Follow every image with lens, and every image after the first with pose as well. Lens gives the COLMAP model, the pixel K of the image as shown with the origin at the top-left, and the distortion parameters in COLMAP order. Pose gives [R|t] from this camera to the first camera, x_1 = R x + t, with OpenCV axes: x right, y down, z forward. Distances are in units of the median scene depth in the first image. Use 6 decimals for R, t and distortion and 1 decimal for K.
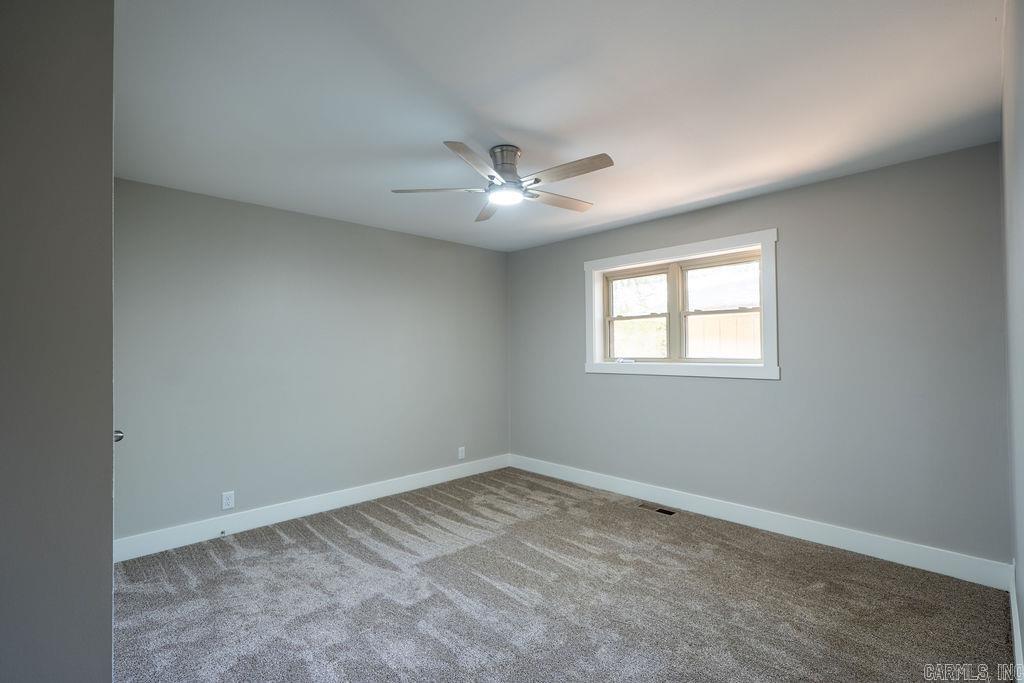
lens RADIAL K [[468.0, 0, 507.1], [0, 468.0, 347.1], [0, 0, 1]] dist [-0.005477, 0.003709]
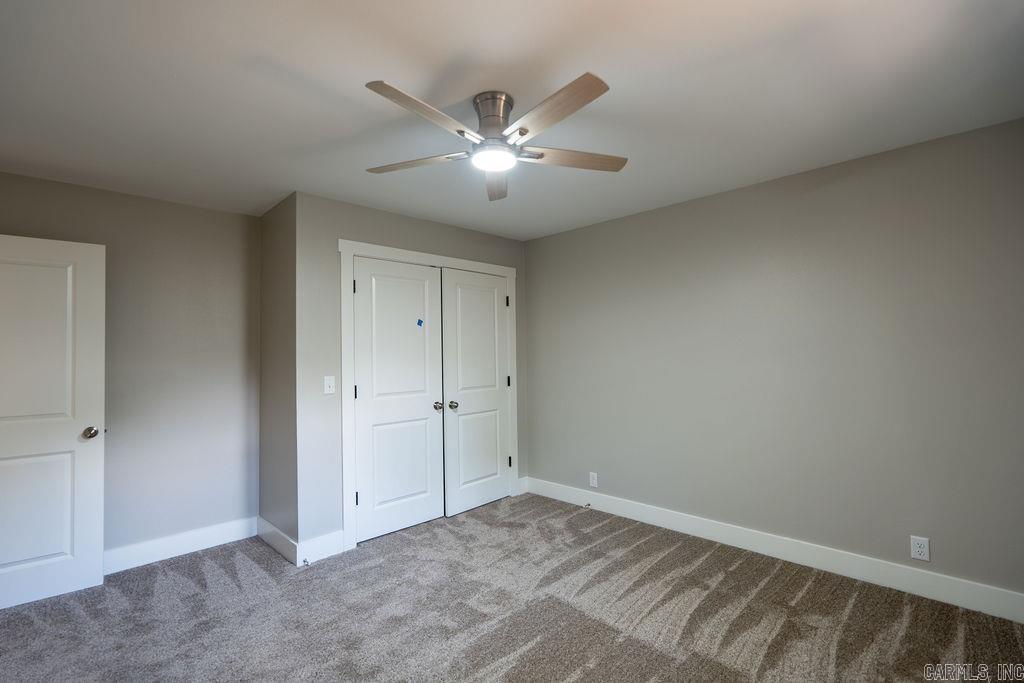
lens RADIAL K [[468.0, 0, 516.9], [0, 468.0, 341.2], [0, 0, 1]] dist [-0.005477, 0.003709]
pose [[0.025686, -0.024057, -0.999381, 0.609540], [0.021625, 0.999490, -0.023504, -0.003248], [0.999436, -0.021008, 0.026193, 0.787759]]
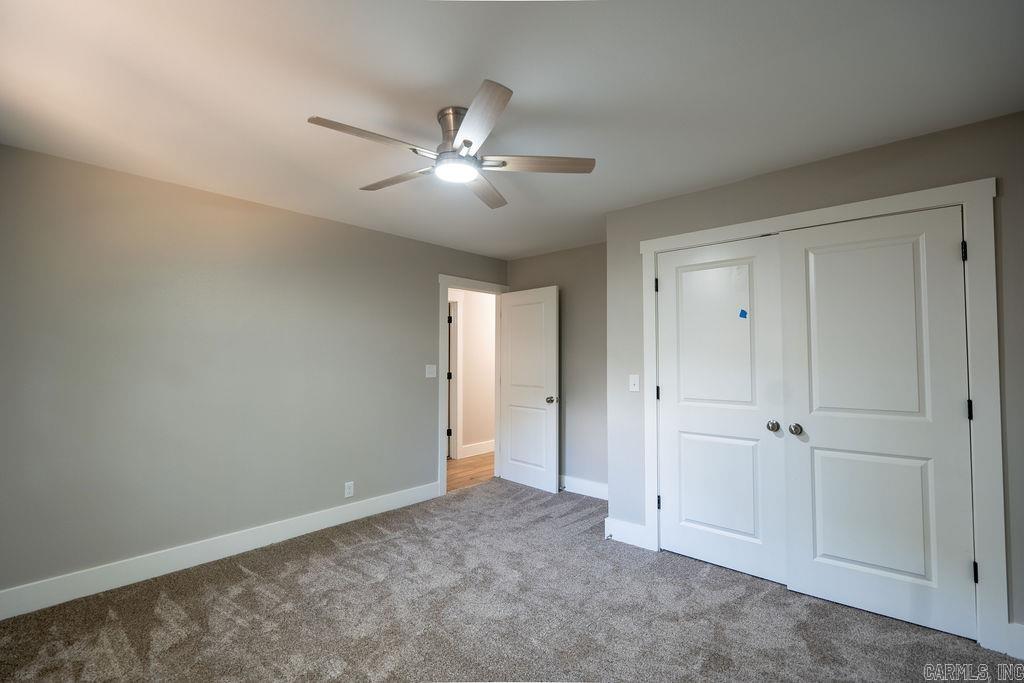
lens RADIAL K [[468.0, 0, 520.0], [0, 468.0, 338.4], [0, 0, 1]] dist [-0.005477, 0.003709]
pose [[-0.997396, 0.001662, -0.072094, -0.039921], [0.004927, 0.998969, -0.045139, 0.003691], [0.071944, -0.045377, -0.996376, 1.420266]]
